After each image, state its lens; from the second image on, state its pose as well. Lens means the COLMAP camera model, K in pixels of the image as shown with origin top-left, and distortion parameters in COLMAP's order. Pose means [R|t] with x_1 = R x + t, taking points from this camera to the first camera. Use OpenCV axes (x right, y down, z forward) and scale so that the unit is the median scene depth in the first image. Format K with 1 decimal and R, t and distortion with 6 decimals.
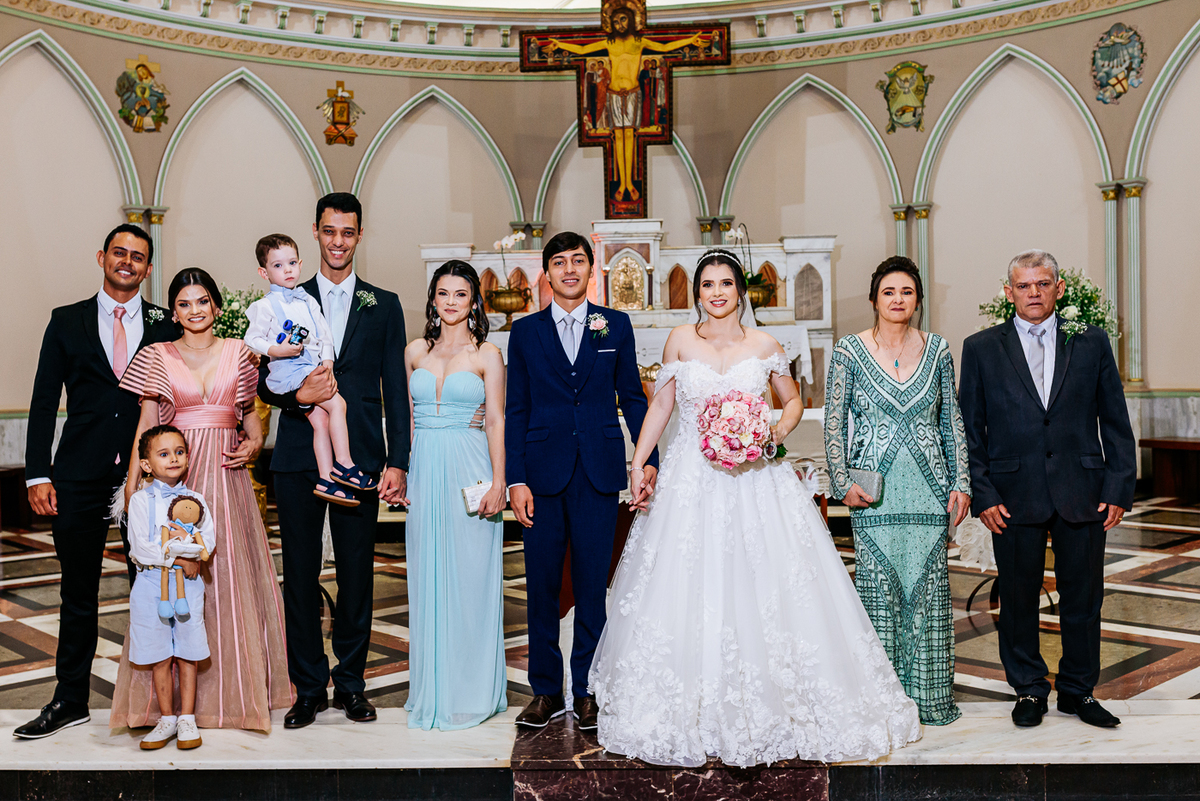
lens RADIAL K [[1229.1, 0, 562.9], [0, 1229.1, 397.2], [0, 0, 1]] dist [0.008466, 0.014178]
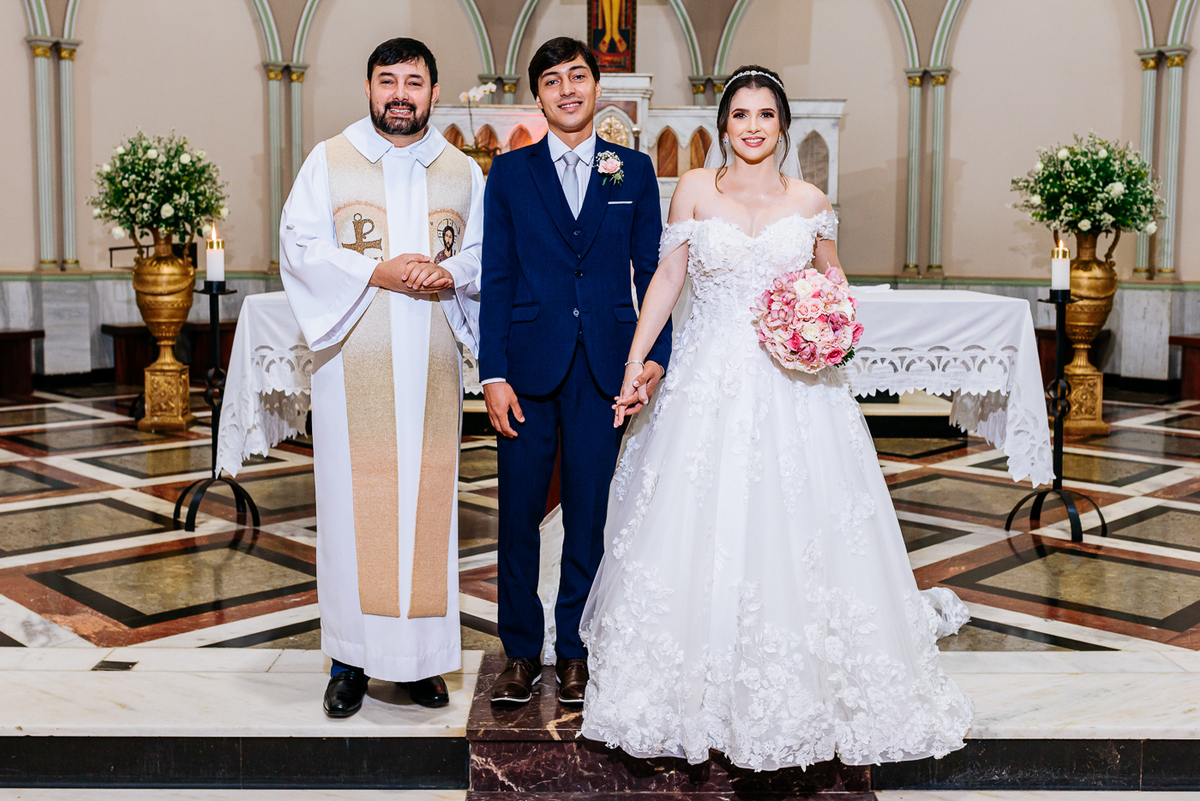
lens RADIAL K [[1251.1, 0, 596.0], [0, 1251.1, 347.8], [0, 0, 1]] dist [0.006575, 0.002685]
pose [[0.998131, 0.022883, 0.056656, -0.005704], [-0.025811, 0.998340, 0.051495, 0.005826], [-0.055383, -0.052861, 0.997065, 0.095155]]
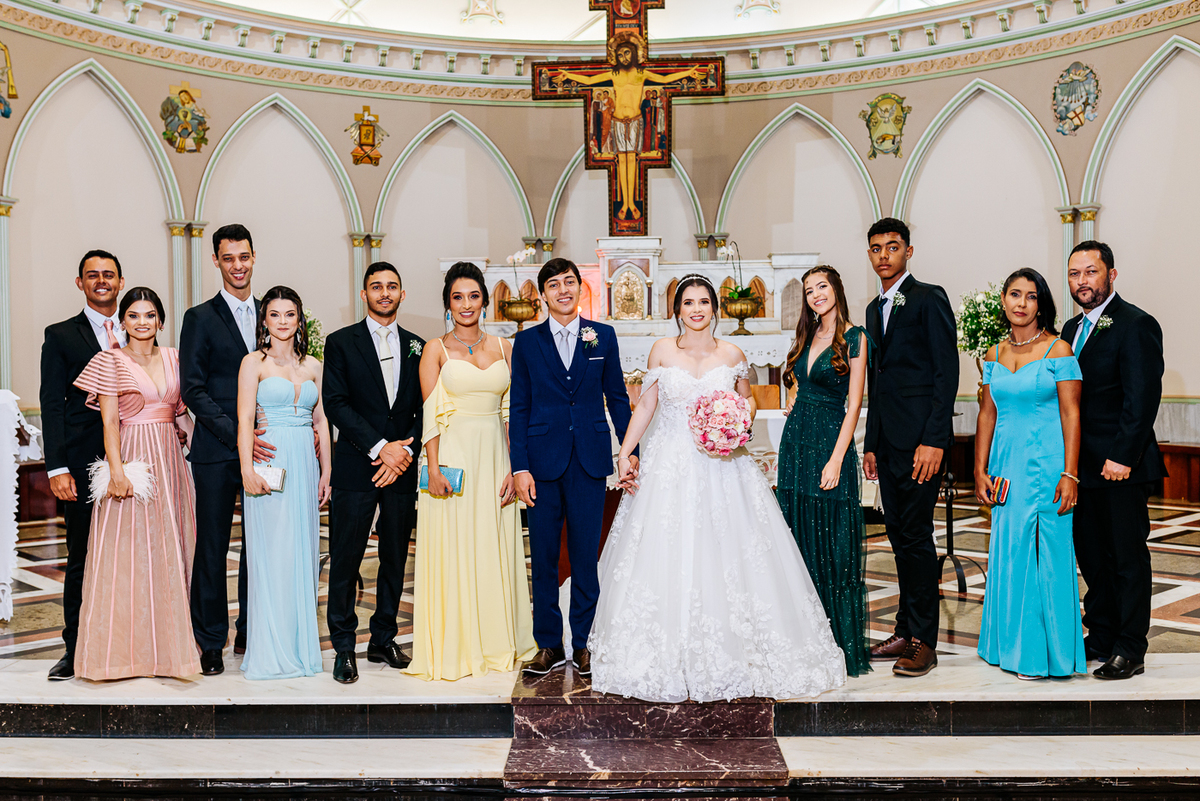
lens RADIAL K [[1208.8, 0, 586.1], [0, 1208.8, 407.5], [0, 0, 1]] dist [0.010497, 0.002980]
pose [[0.999951, 0.006933, 0.007081, 0.007384], [-0.006969, 0.999963, 0.005026, 0.002154], [-0.007046, -0.005075, 0.999962, -0.074030]]
